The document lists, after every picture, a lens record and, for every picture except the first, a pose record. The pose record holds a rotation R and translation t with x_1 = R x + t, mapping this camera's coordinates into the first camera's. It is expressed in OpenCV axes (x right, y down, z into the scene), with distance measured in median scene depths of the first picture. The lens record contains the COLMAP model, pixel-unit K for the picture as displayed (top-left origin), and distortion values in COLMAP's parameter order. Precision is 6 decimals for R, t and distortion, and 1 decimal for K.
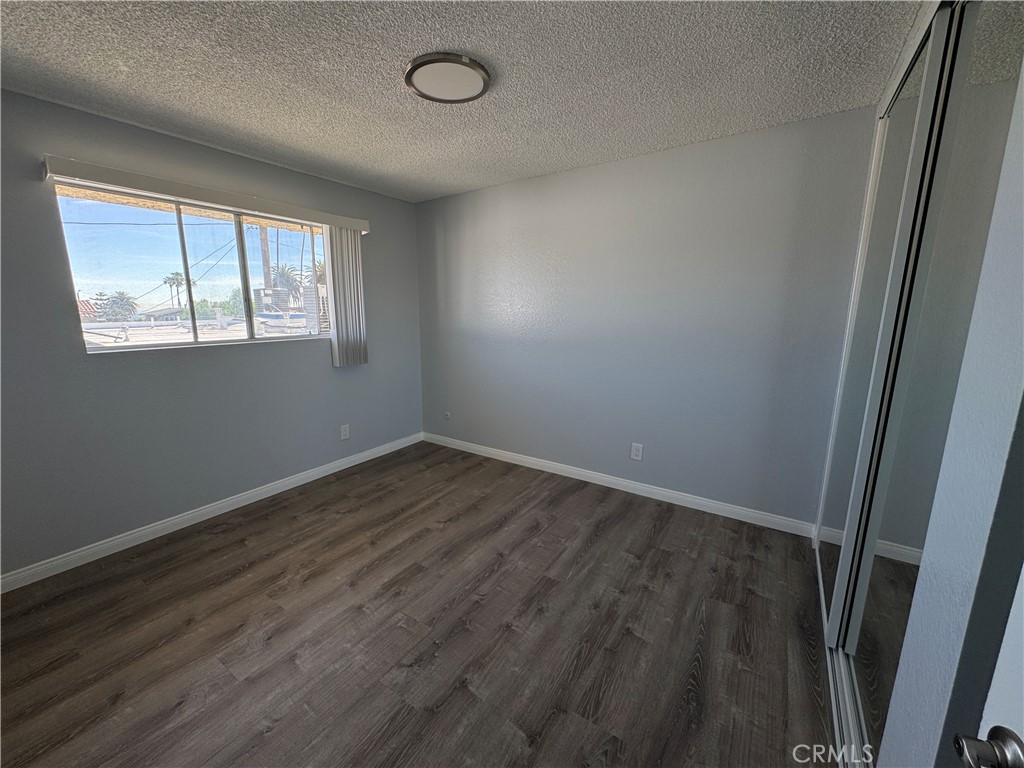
lens RADIAL K [[409.3, 0, 514.0], [0, 409.3, 390.4], [0, 0, 1]] dist [-0.001423, 0.000309]
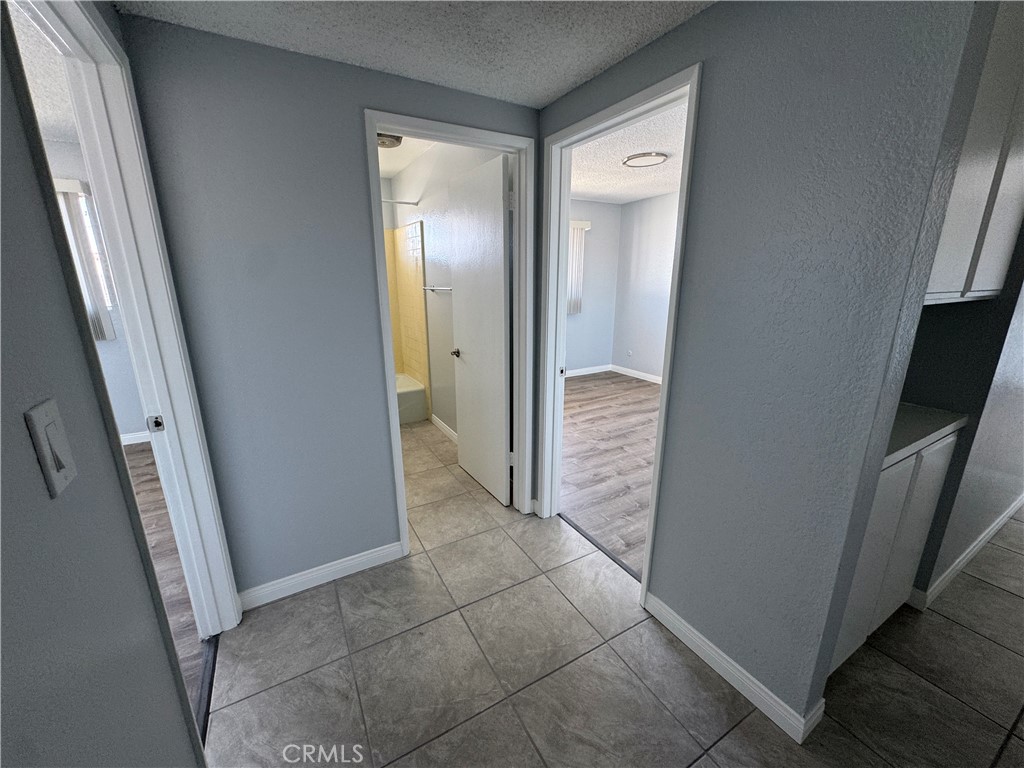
lens RADIAL K [[409.3, 0, 511.3], [0, 409.3, 387.1], [0, 0, 1]] dist [-0.001423, 0.000309]
pose [[0.894055, 0.106967, -0.434998, 0.164931], [-0.078667, 0.993472, 0.082614, 0.148343], [0.440995, -0.039641, 0.896634, -0.756663]]
